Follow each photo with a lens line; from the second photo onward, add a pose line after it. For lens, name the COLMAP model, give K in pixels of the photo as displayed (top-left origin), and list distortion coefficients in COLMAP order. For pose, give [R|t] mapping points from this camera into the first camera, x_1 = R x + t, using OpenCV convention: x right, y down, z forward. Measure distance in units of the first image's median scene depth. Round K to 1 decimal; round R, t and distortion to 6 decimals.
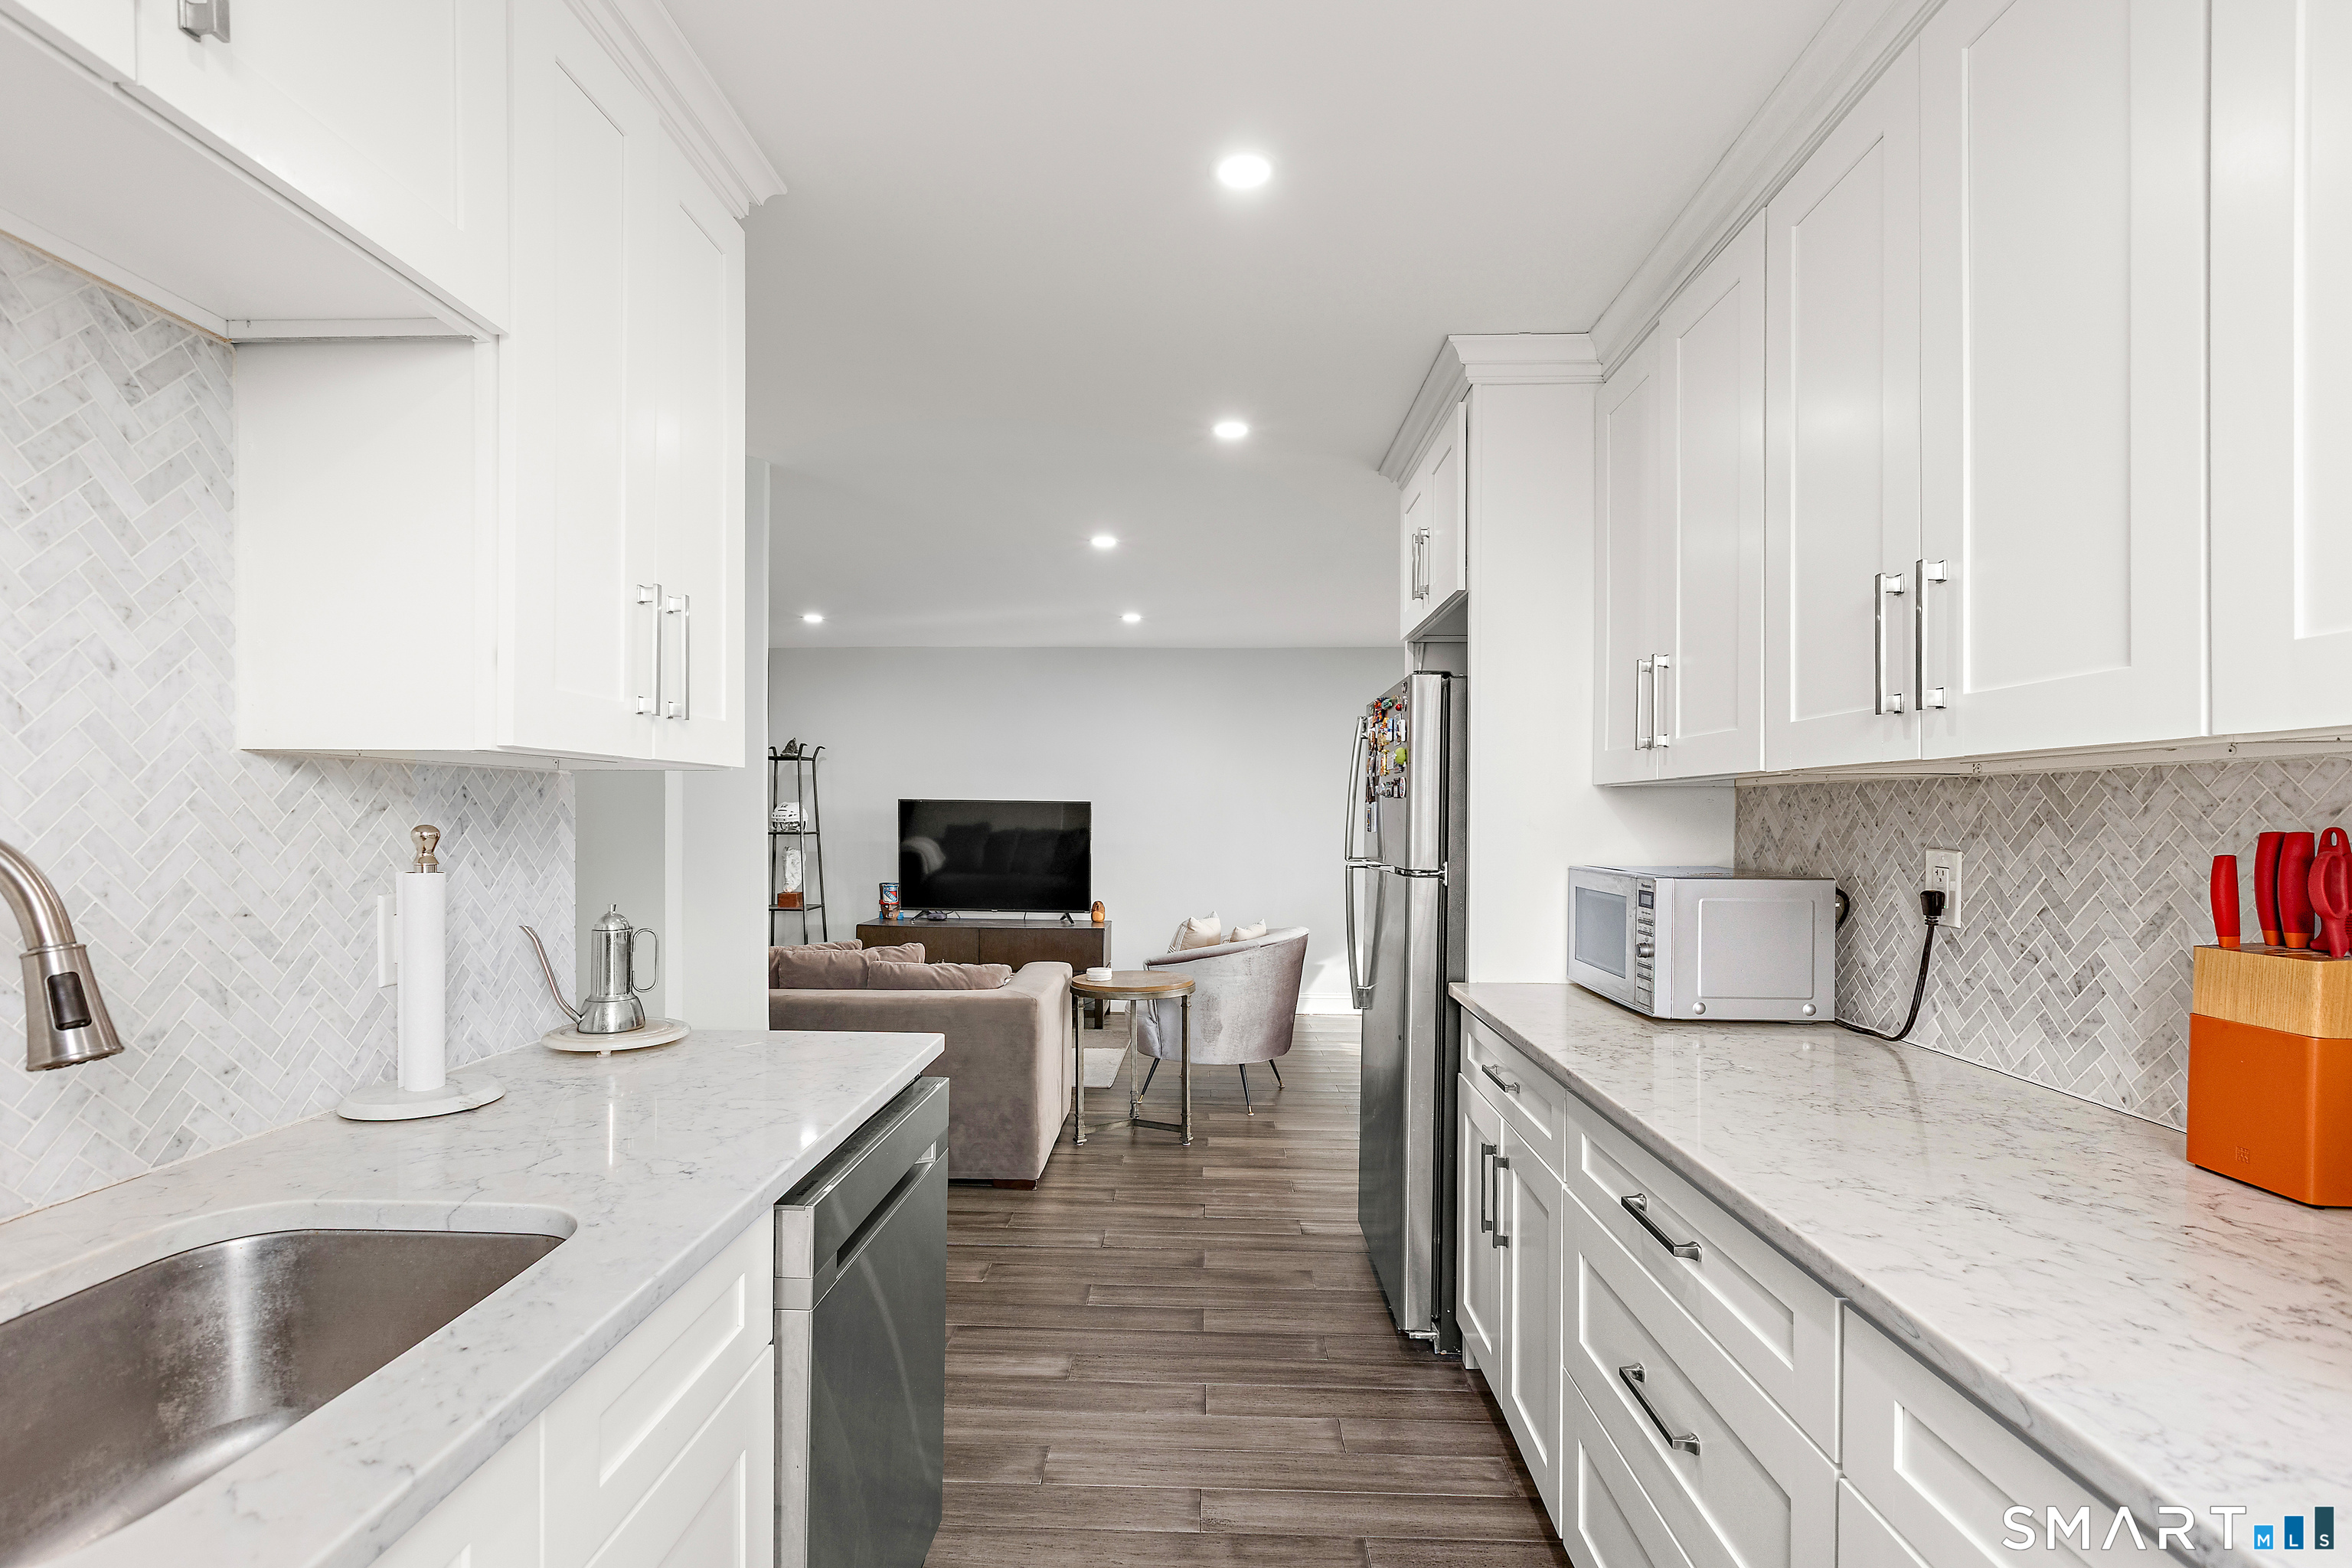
lens RADIAL K [[1060.5, 0, 1175.6], [0, 1060.5, 805.6], [0, 0, 1]] dist [-0.002538, 0.000495]
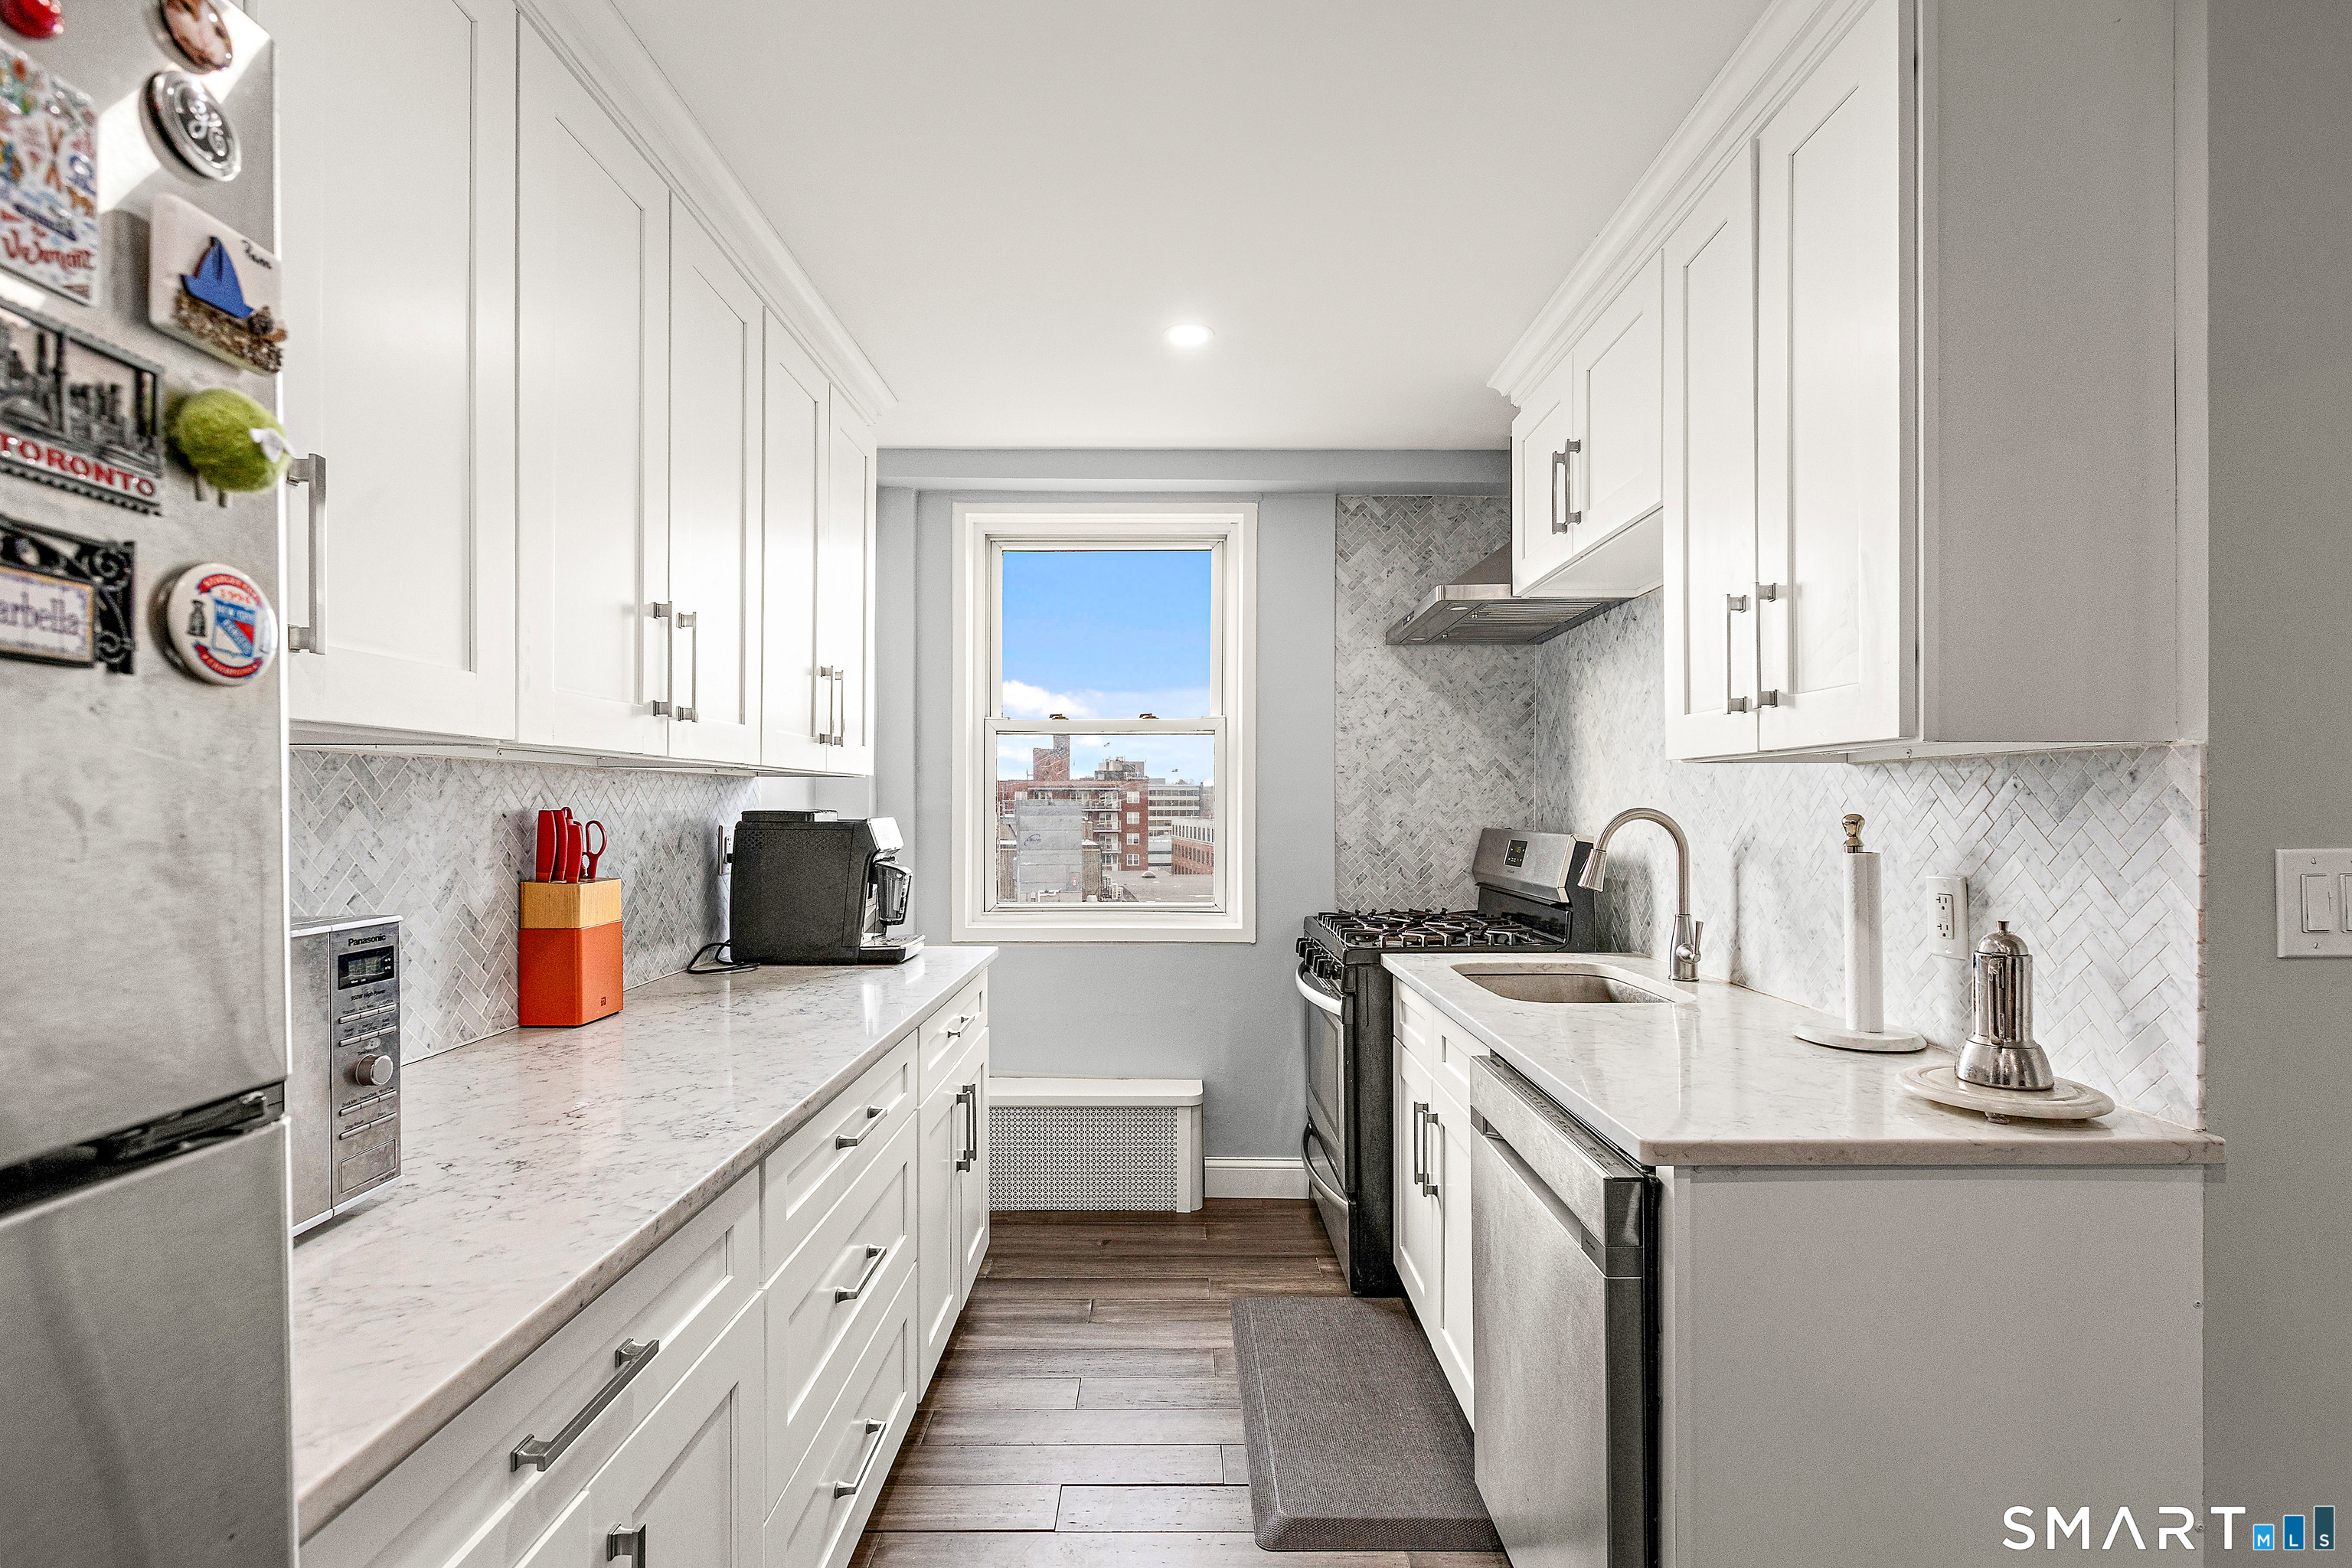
lens RADIAL K [[1060.5, 0, 1175.6], [0, 1060.5, 805.6], [0, 0, 1]] dist [-0.002538, 0.000495]
pose [[-0.999337, -0.004715, -0.036101, 0.122704], [-0.004416, 0.999955, -0.008350, 0.021711], [0.036138, -0.008185, -0.999313, 2.080628]]
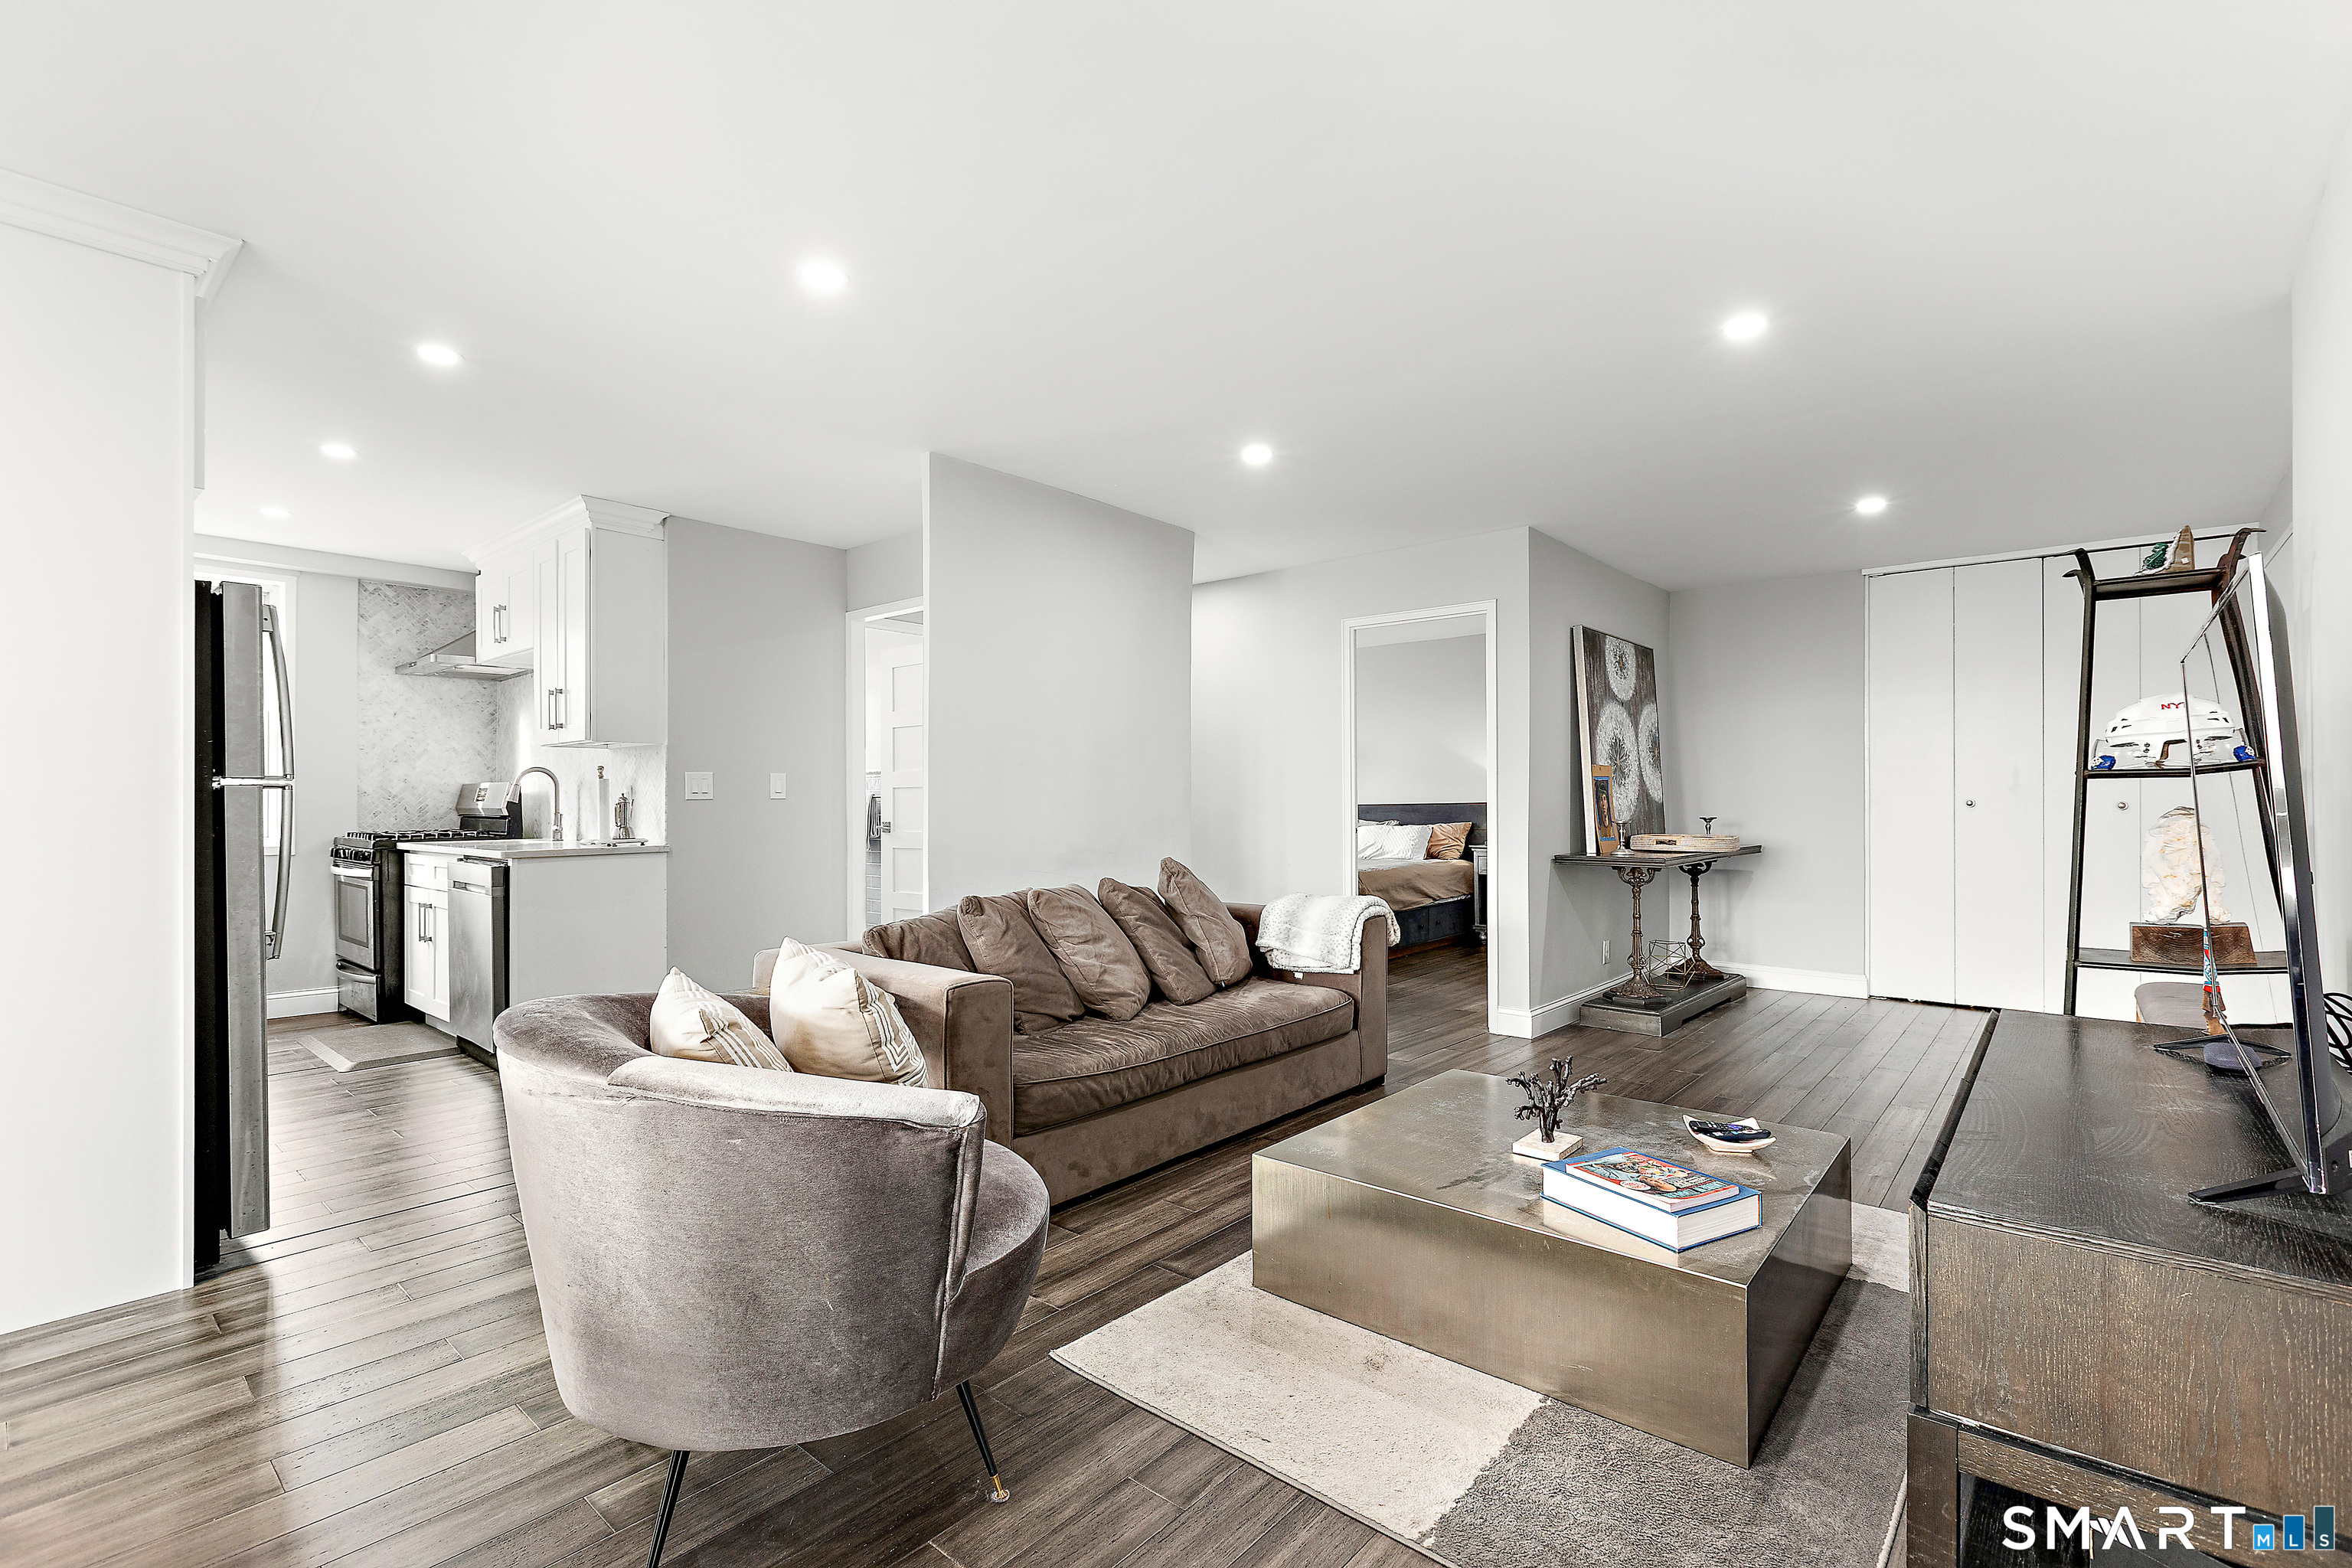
lens RADIAL K [[1060.5, 0, 1175.6], [0, 1060.5, 805.6], [0, 0, 1]] dist [-0.002538, 0.000495]
pose [[-0.627751, -0.003863, -0.778405, 0.843179], [0.004433, 0.999954, -0.008537, 0.185831], [0.778401, -0.008809, -0.627705, 4.574703]]
